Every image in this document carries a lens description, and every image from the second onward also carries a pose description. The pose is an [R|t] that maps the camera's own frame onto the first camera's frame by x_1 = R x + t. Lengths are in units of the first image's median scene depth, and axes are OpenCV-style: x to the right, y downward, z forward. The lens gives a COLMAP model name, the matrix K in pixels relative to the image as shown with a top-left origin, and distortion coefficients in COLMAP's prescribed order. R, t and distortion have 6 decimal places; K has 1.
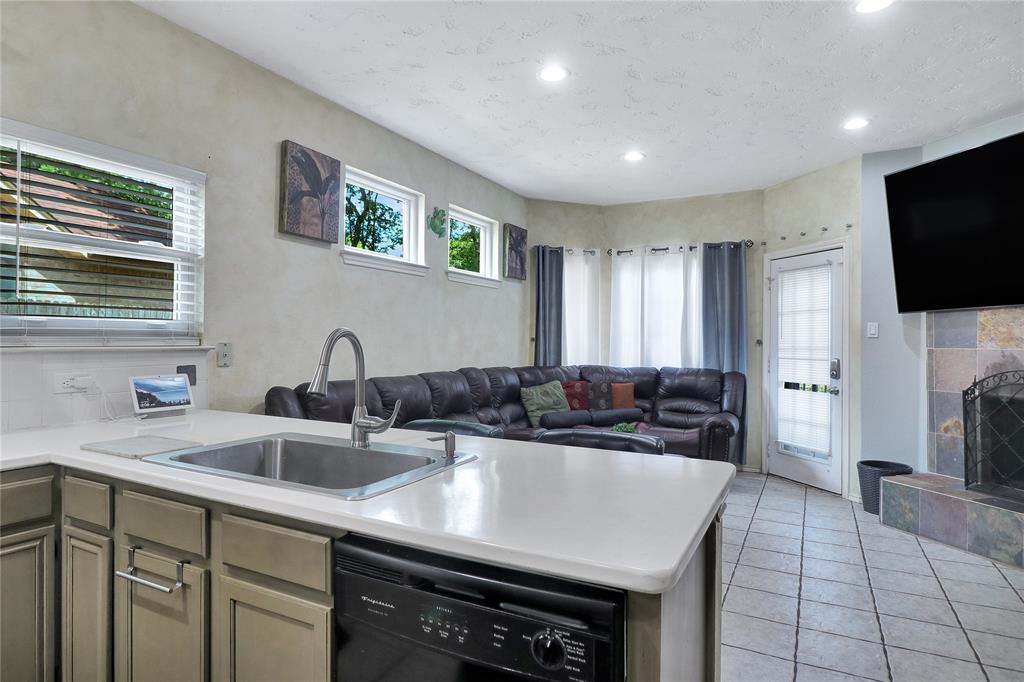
lens RADIAL K [[579.0, 0, 497.3], [0, 579.0, 338.3], [0, 0, 1]] dist [0.003205, -0.014044]
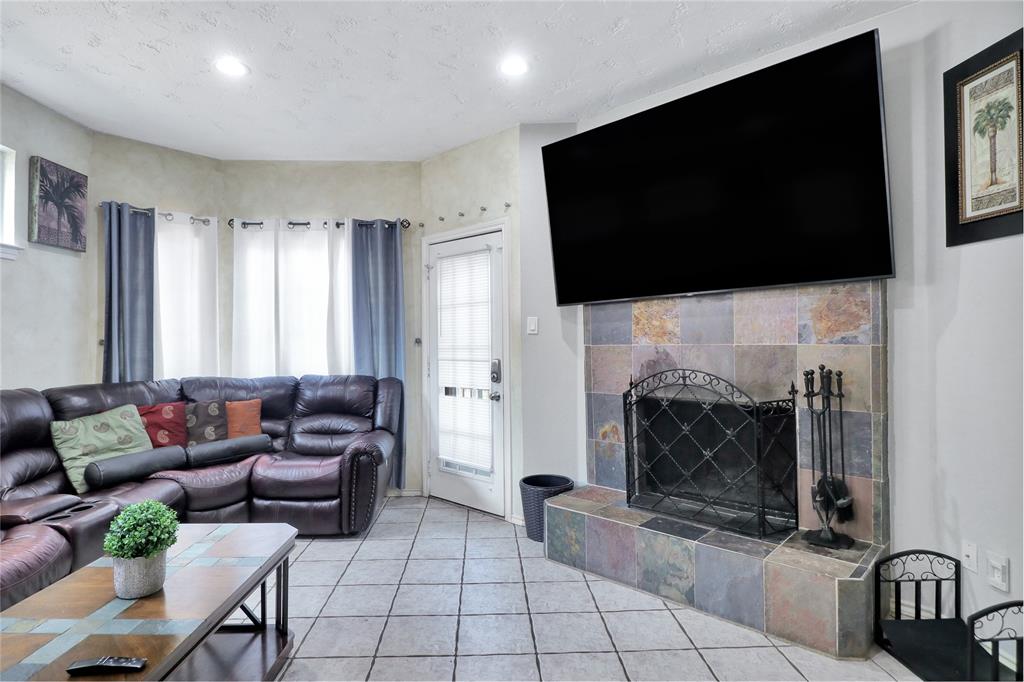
lens RADIAL K [[543.2, 0, 497.0], [0, 543.2, 335.5], [0, 0, 1]] dist [0.000943, -0.013645]
pose [[0.864983, -0.010174, 0.501698, 0.163382], [0.013542, 0.999904, -0.003072, 0.002443], [-0.501618, 0.009451, 0.865037, 0.271544]]
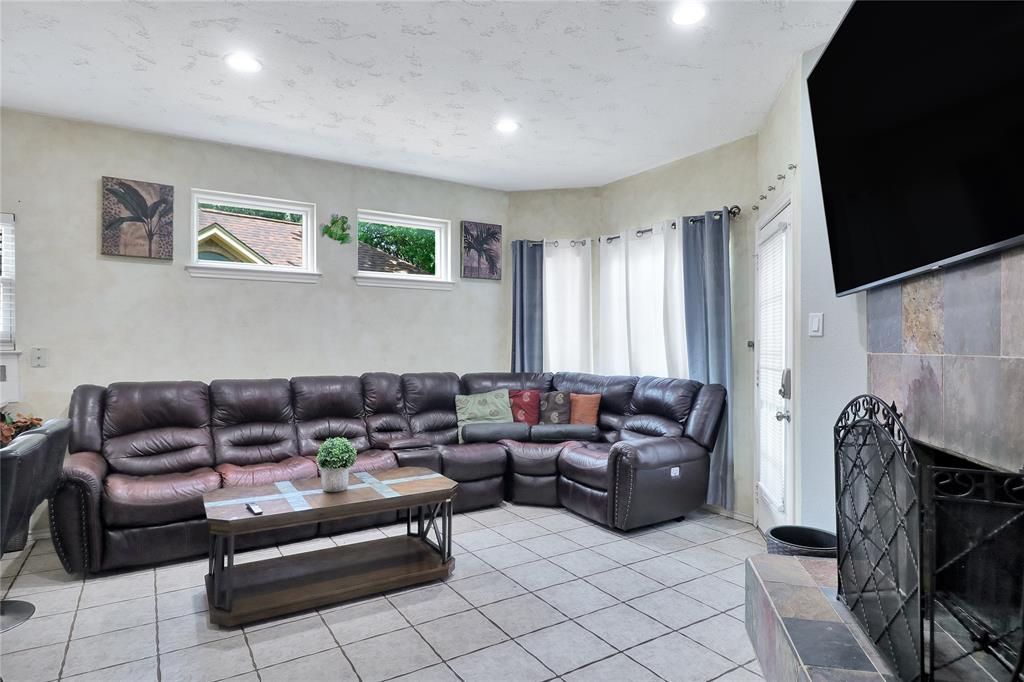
lens RADIAL K [[562.4, 0, 502.4], [0, 562.4, 346.3], [0, 0, 1]] dist [0.003031, 0.000142]
pose [[0.871088, -0.005375, -0.491098, 0.559994], [0.007751, 0.999966, 0.002803, 0.004764], [0.491066, -0.006248, 0.871100, 0.244902]]
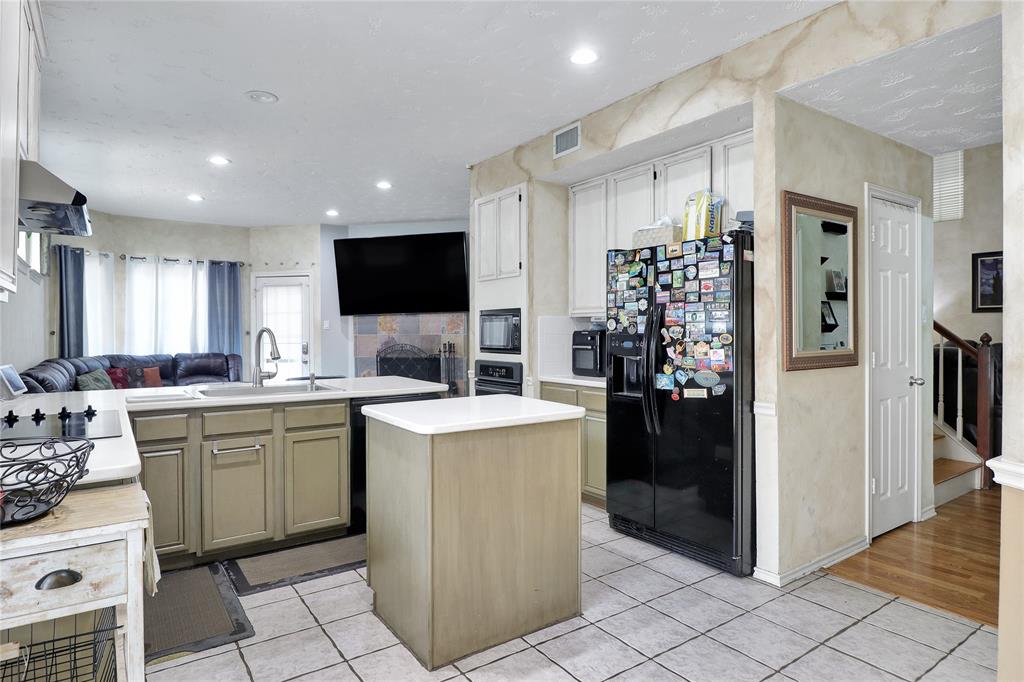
lens RADIAL K [[579.0, 0, 497.3], [0, 579.0, 338.3], [0, 0, 1]] dist [0.003205, -0.014044]
pose [[0.459804, -0.019914, 0.887797, -0.580653], [0.006378, 0.999797, 0.019123, -0.003962], [-0.887998, -0.003131, 0.459837, -0.233090]]
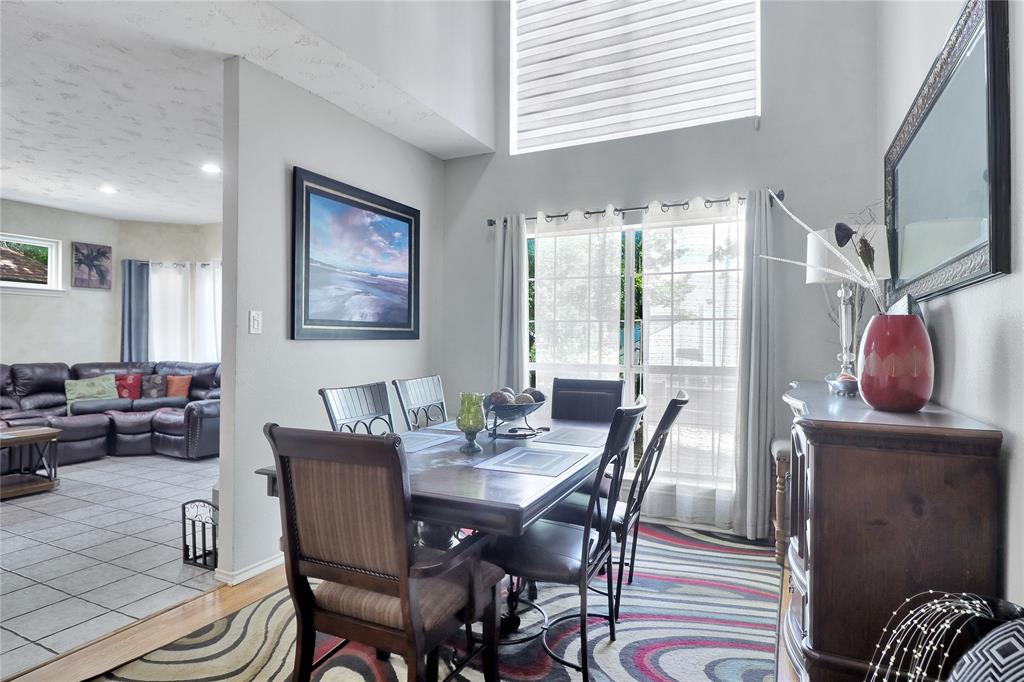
lens RADIAL K [[572.4, 0, 507.0], [0, 572.4, 335.8], [0, 0, 1]] dist [0.000279, -0.013349]
pose [[0.998988, -0.005519, 0.044628, 0.909847], [0.005586, 0.999983, -0.001378, 0.000968], [-0.044620, 0.001626, 0.999003, -0.220595]]
